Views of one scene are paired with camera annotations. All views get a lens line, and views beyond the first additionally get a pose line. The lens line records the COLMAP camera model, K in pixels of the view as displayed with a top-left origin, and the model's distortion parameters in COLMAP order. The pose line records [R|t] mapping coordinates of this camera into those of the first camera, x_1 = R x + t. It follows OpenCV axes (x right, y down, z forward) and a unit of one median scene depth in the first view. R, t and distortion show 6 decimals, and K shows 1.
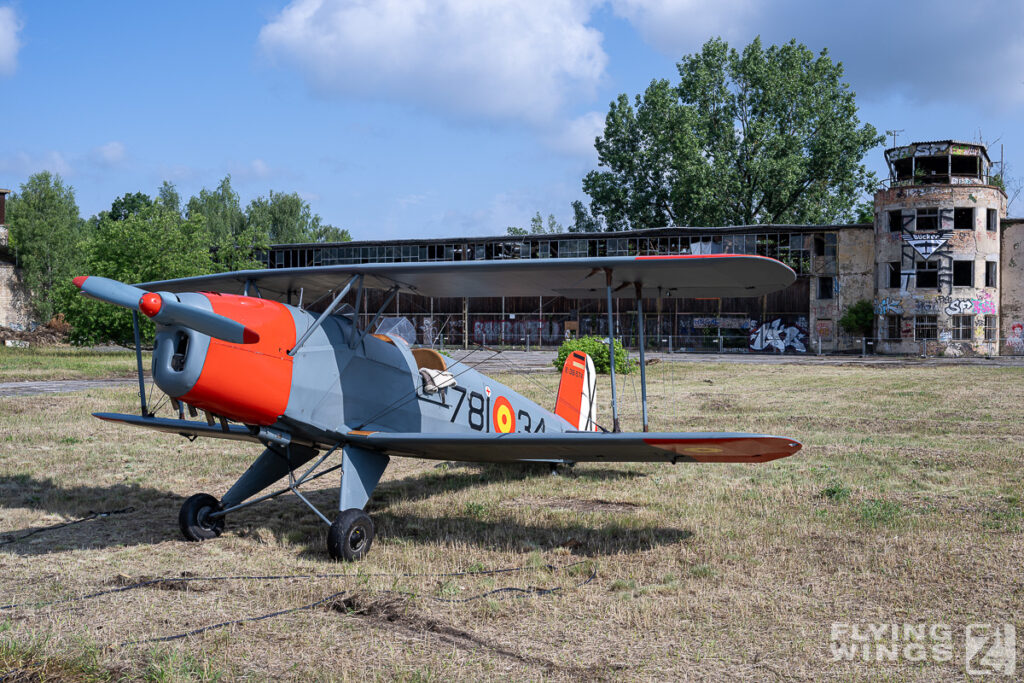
lens RADIAL K [[1175.6, 0, 512.0], [0, 1175.6, 341.4], [0, 0, 1]] dist [-0.023834, 0.000000]
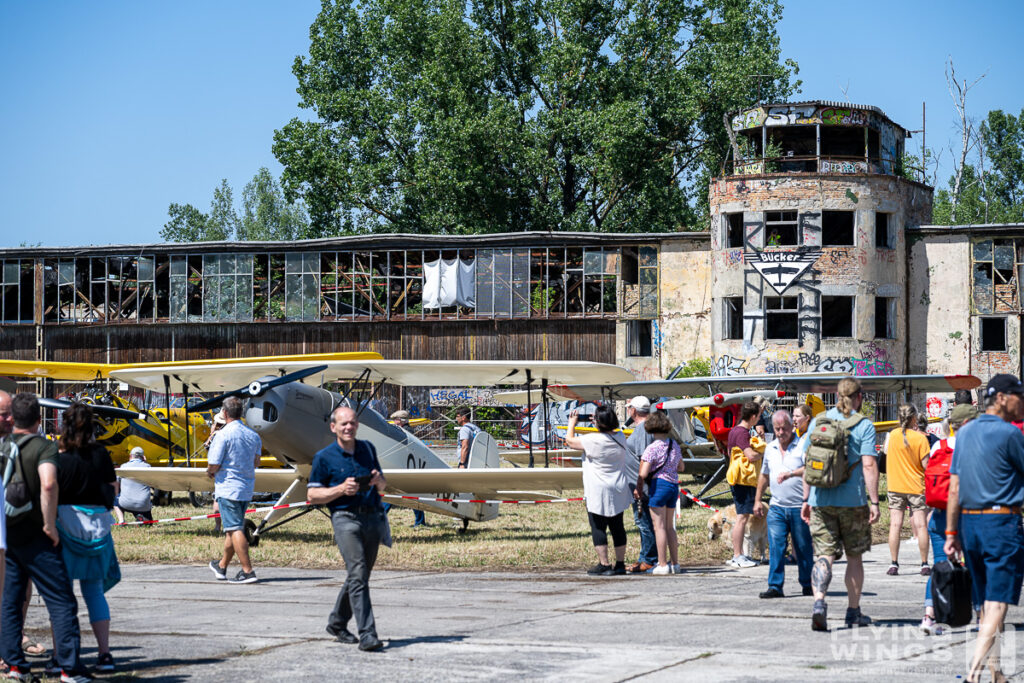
lens RADIAL K [[2707.7, 0, 512.3], [0, 2707.7, 341.5], [0, 0, 1]] dist [-0.094989, 0.000000]
pose [[0.994319, -0.001218, 0.106430, 0.061365], [0.004971, 0.999375, -0.035007, 0.004294], [-0.106321, 0.035337, 0.993704, -0.397781]]
